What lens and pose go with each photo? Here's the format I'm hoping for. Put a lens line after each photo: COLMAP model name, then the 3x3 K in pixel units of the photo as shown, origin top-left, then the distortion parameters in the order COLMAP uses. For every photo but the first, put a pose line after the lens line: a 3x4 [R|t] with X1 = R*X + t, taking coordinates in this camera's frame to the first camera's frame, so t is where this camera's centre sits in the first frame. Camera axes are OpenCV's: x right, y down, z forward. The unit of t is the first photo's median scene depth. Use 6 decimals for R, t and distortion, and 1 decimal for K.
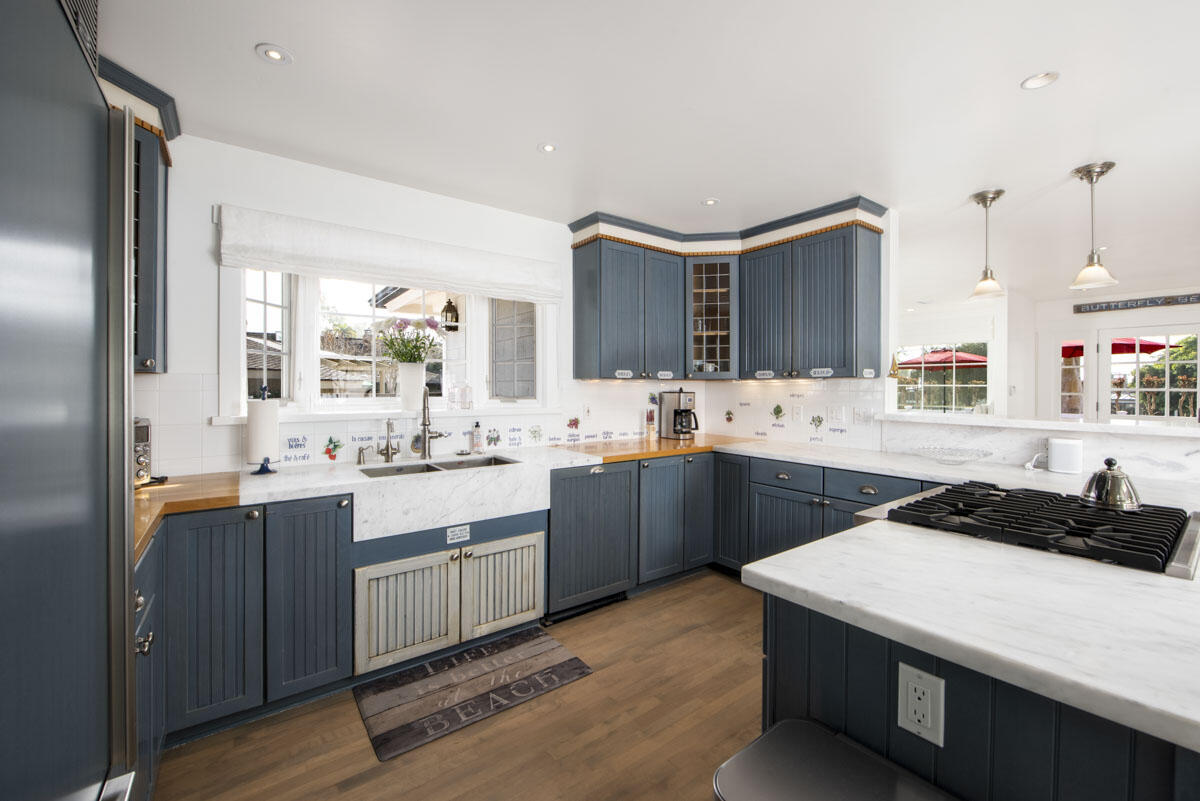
lens RADIAL K [[477.8, 0, 600.0], [0, 477.8, 400.5], [0, 0, 1]] dist [0.000583, 0.000014]
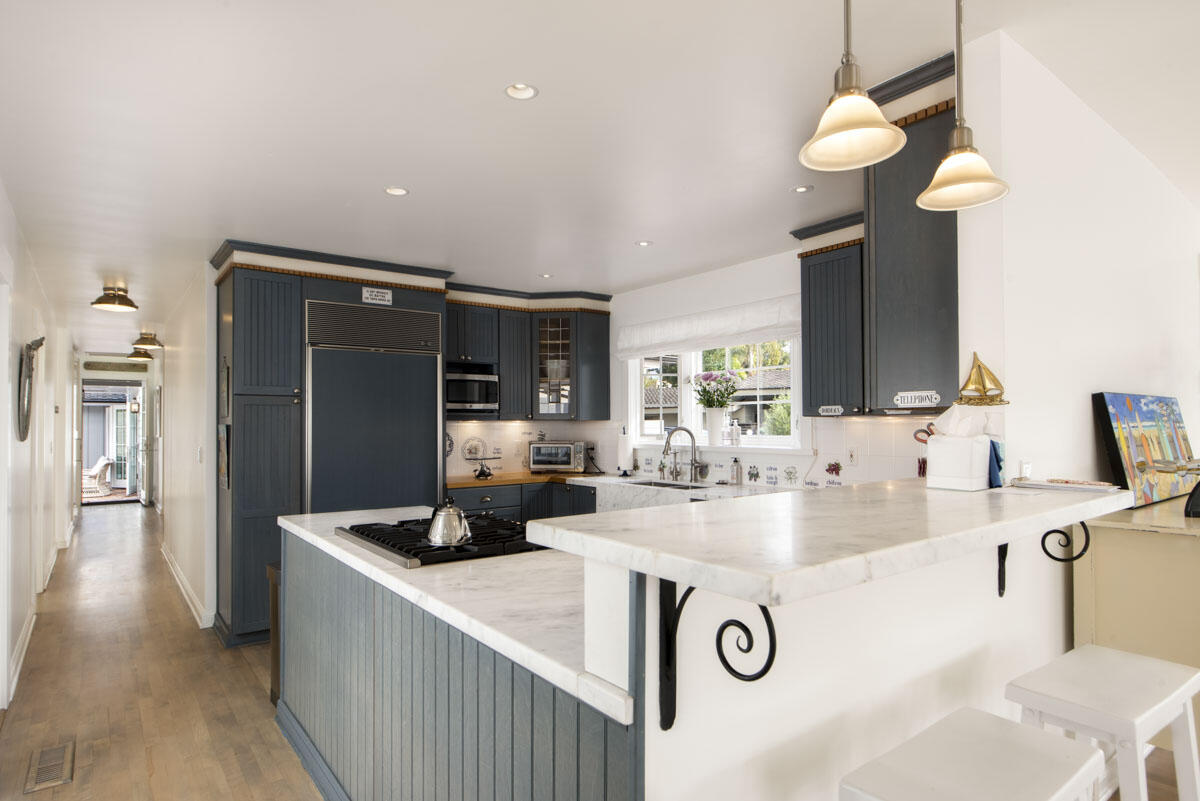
lens RADIAL K [[660.4, 0, 600.0], [0, 660.4, 400.5], [0, 0, 1]] dist [0.000415, 0.000008]
pose [[0.013153, -0.031254, -0.999425, 1.203821], [-0.011901, 0.999436, -0.031411, -0.033671], [0.999843, 0.012308, 0.012774, 0.615516]]
